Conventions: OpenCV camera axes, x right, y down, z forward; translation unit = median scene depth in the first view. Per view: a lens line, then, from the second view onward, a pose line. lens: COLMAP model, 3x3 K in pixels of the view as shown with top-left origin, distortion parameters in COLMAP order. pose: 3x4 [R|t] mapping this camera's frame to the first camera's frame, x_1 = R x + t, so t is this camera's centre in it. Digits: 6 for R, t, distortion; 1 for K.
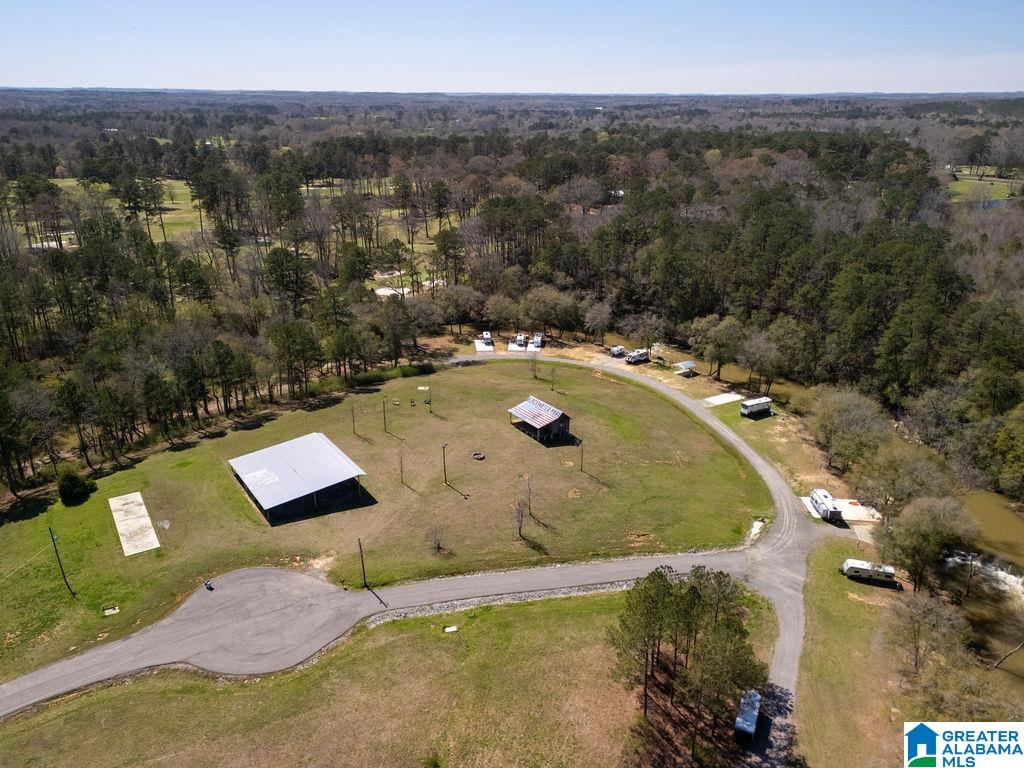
lens RADIAL K [[728.4, 0, 510.3], [0, 728.4, 409.2], [0, 0, 1]] dist [0.090029, -0.084916]
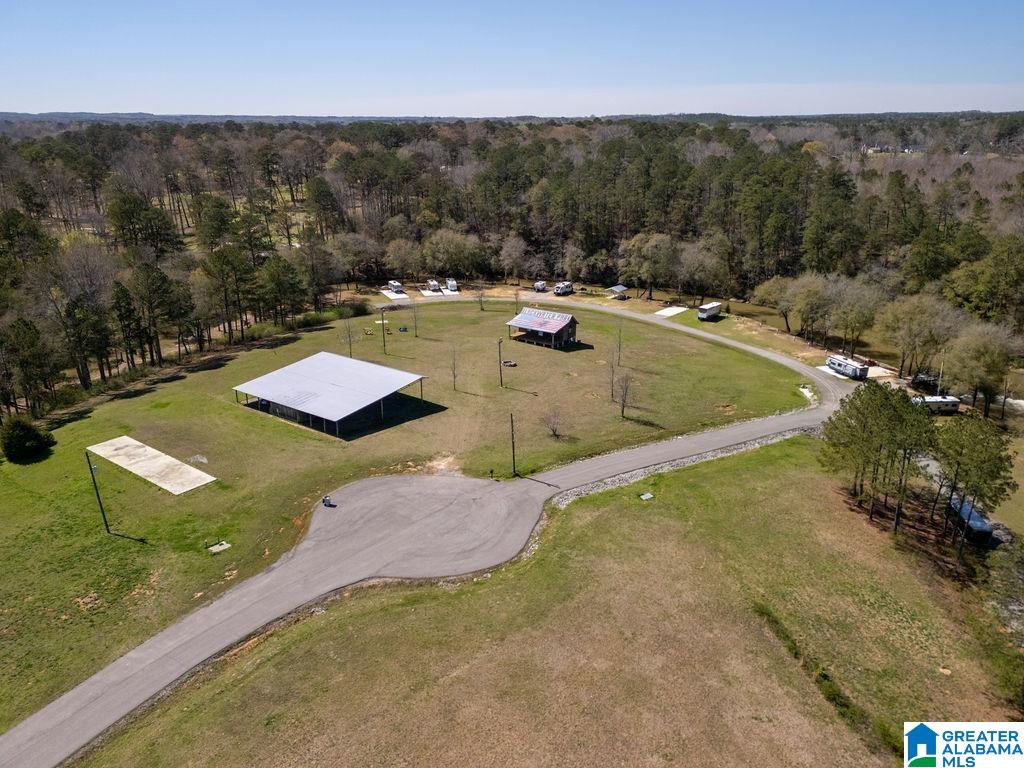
lens RADIAL K [[728.4, 0, 510.3], [0, 728.4, 409.2], [0, 0, 1]] dist [0.090029, -0.084916]
pose [[0.941152, -0.126750, 0.313317, -0.371327], [0.135327, 0.990785, -0.005684, 0.142058], [-0.309710, 0.047750, 0.949631, 0.189014]]
